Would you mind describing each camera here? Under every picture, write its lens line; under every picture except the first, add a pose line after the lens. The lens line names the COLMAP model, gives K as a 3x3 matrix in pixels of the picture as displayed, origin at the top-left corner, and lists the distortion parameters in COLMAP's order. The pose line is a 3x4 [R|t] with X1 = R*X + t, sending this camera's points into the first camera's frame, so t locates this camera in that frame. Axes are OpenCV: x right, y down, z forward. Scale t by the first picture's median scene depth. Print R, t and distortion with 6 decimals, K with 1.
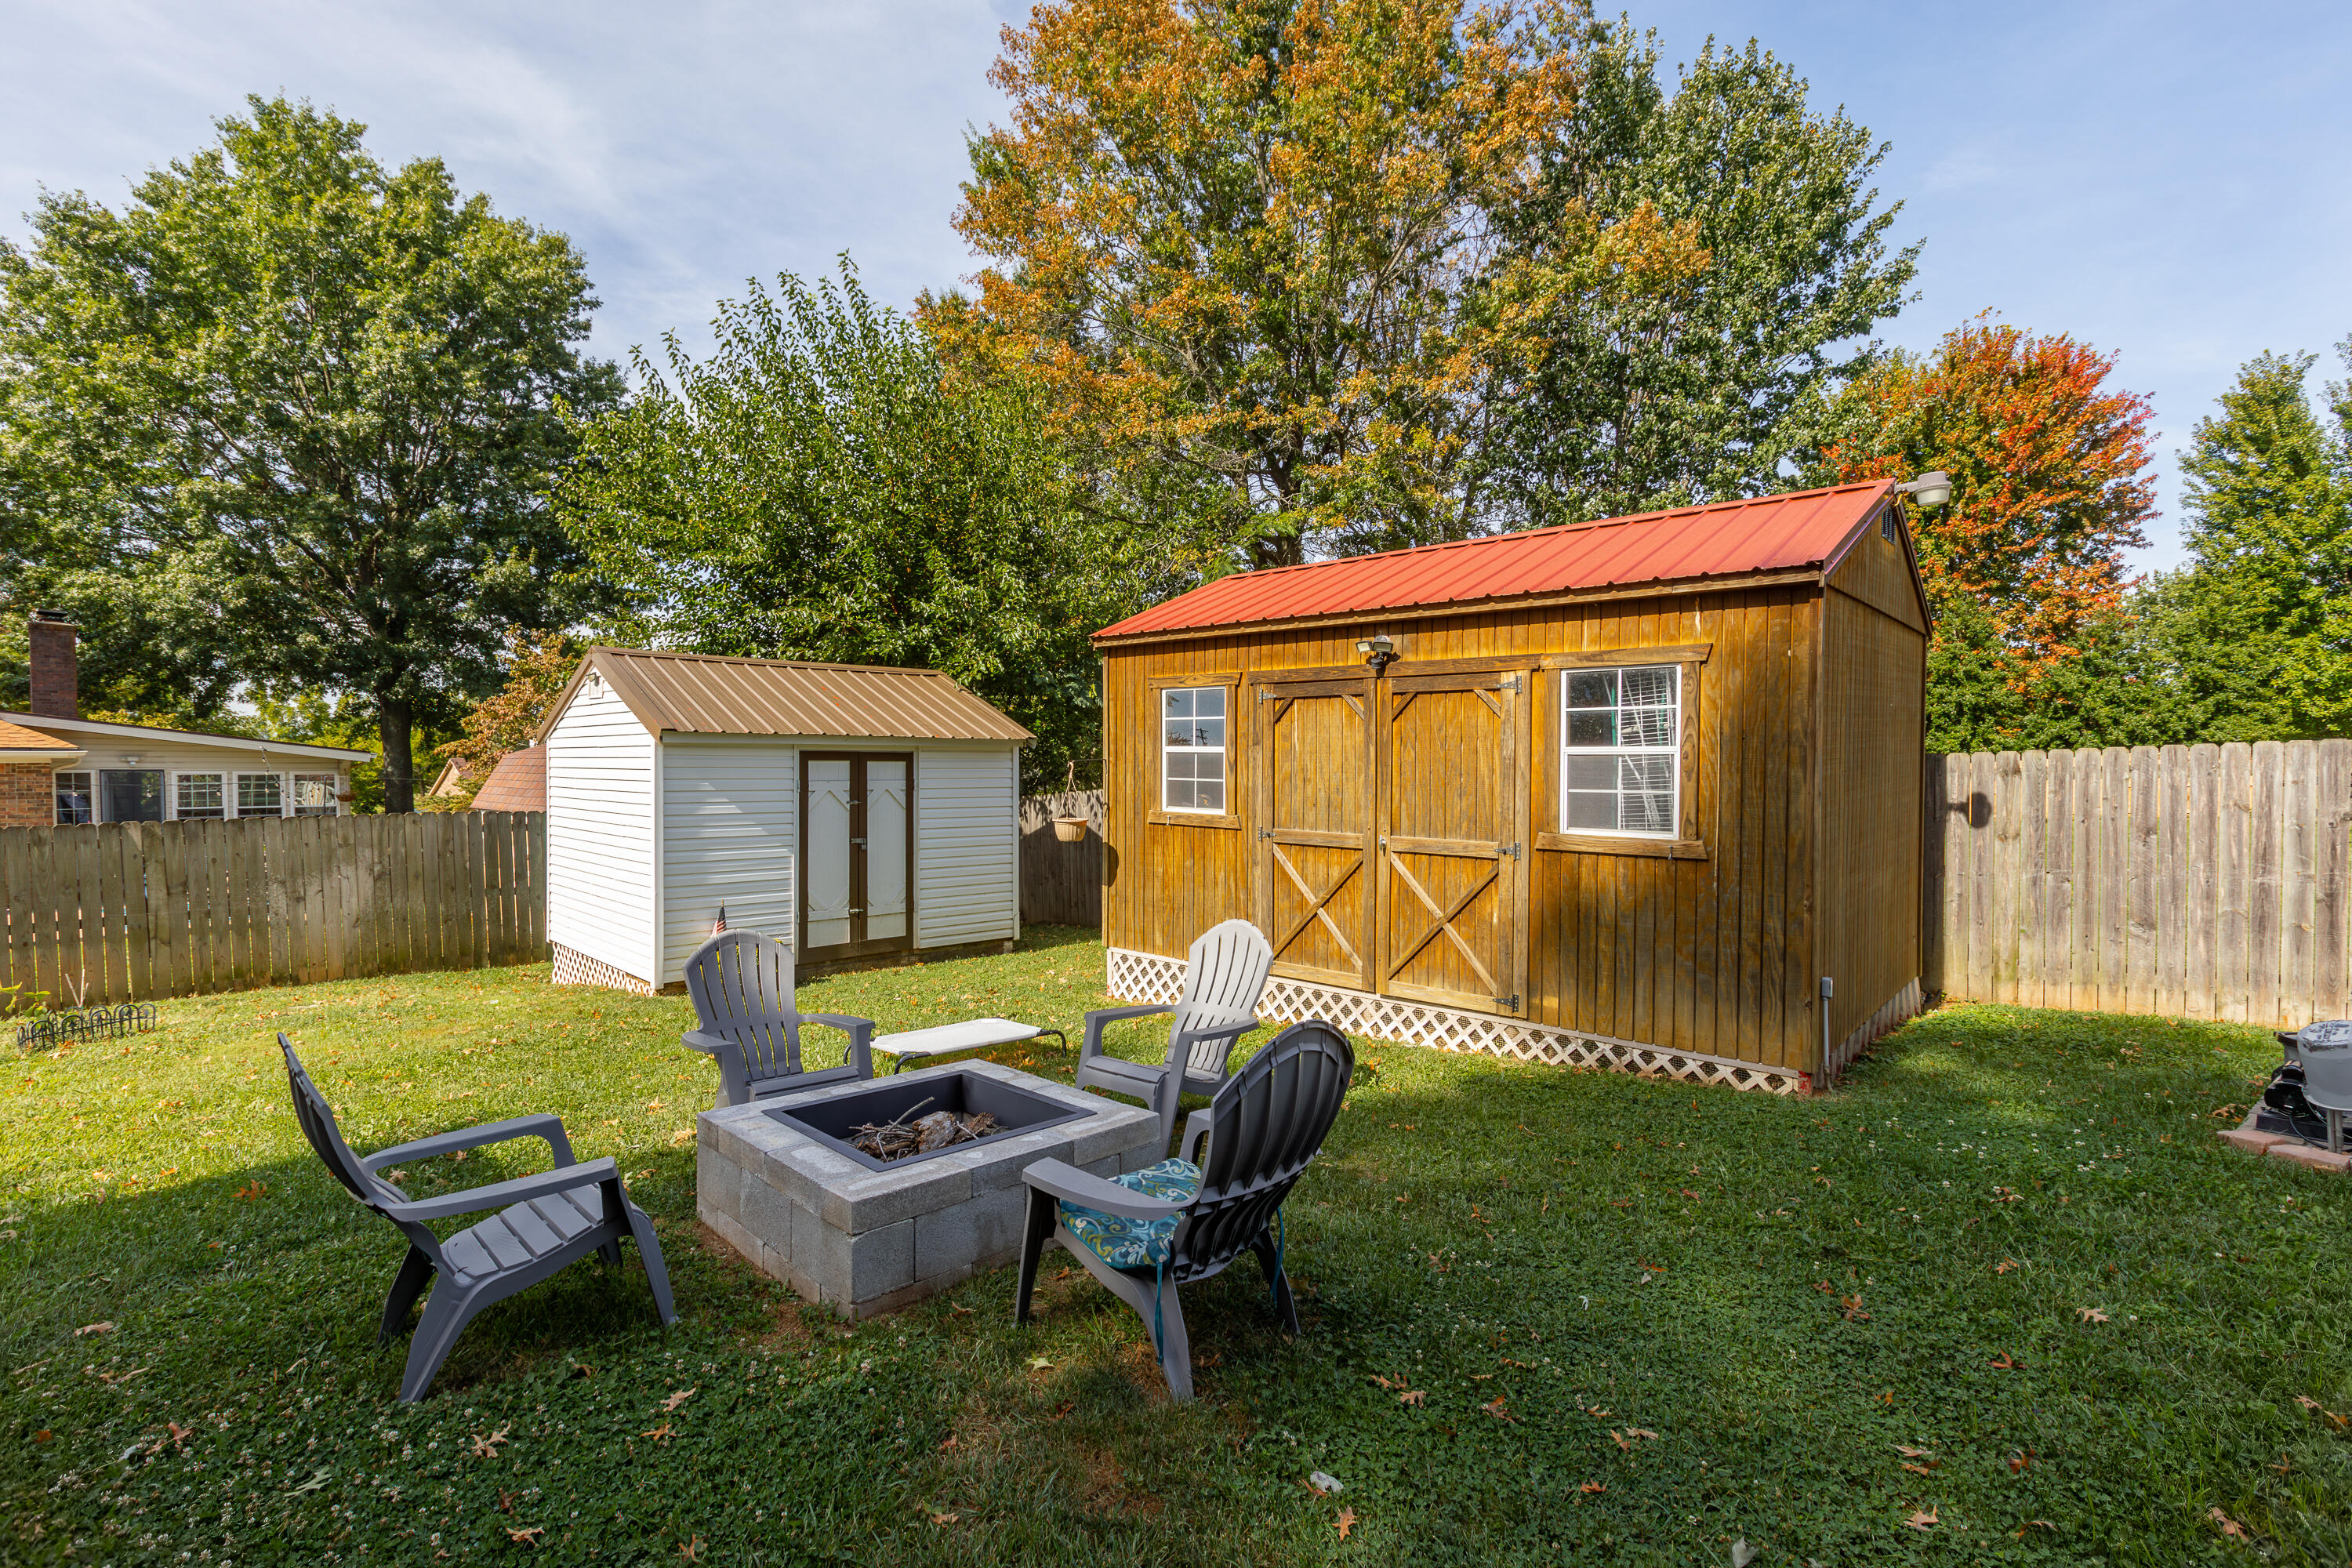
lens RADIAL K [[1080.5, 0, 1187.7], [0, 1080.5, 788.2], [0, 0, 1]] dist [0.000283, -0.004818]
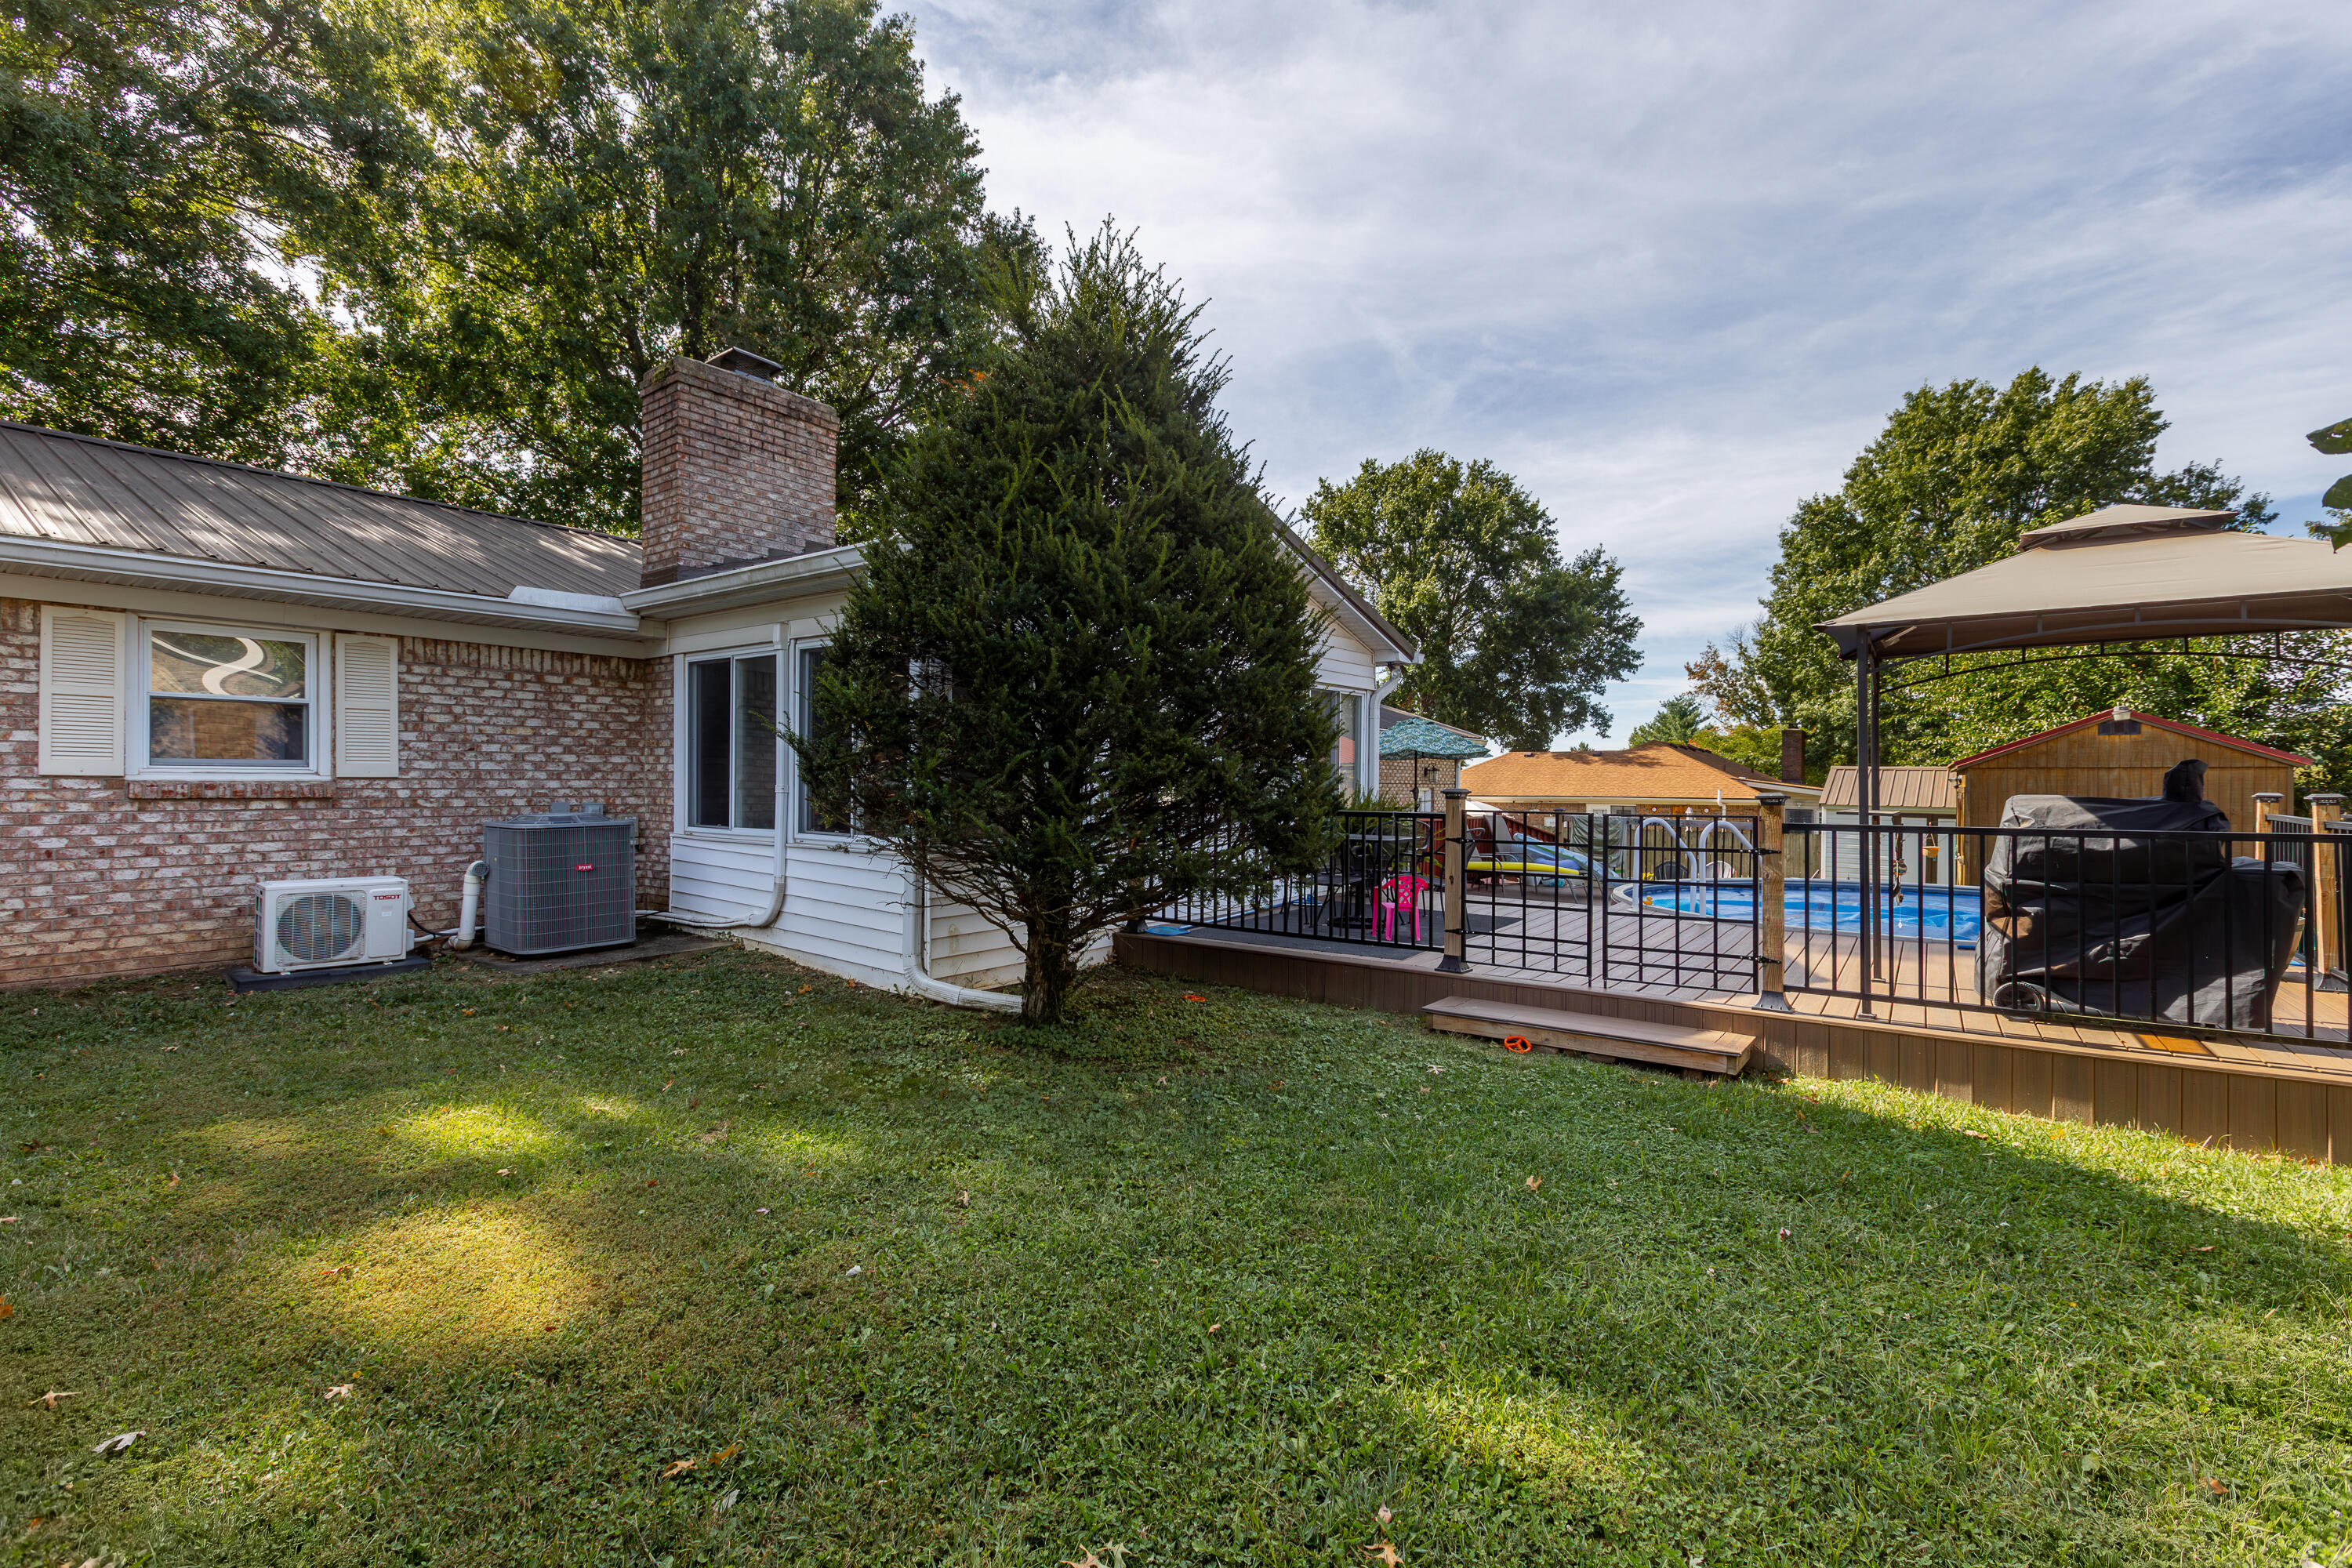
lens RADIAL K [[1062.6, 0, 1182.3], [0, 1062.6, 782.6], [0, 0, 1]] dist [0.002514, 0.000366]
pose [[0.131163, -0.002148, -0.991359, 0.743174], [-0.035345, 0.999352, -0.006842, -0.012441], [0.990731, 0.035937, 0.131002, -0.343662]]
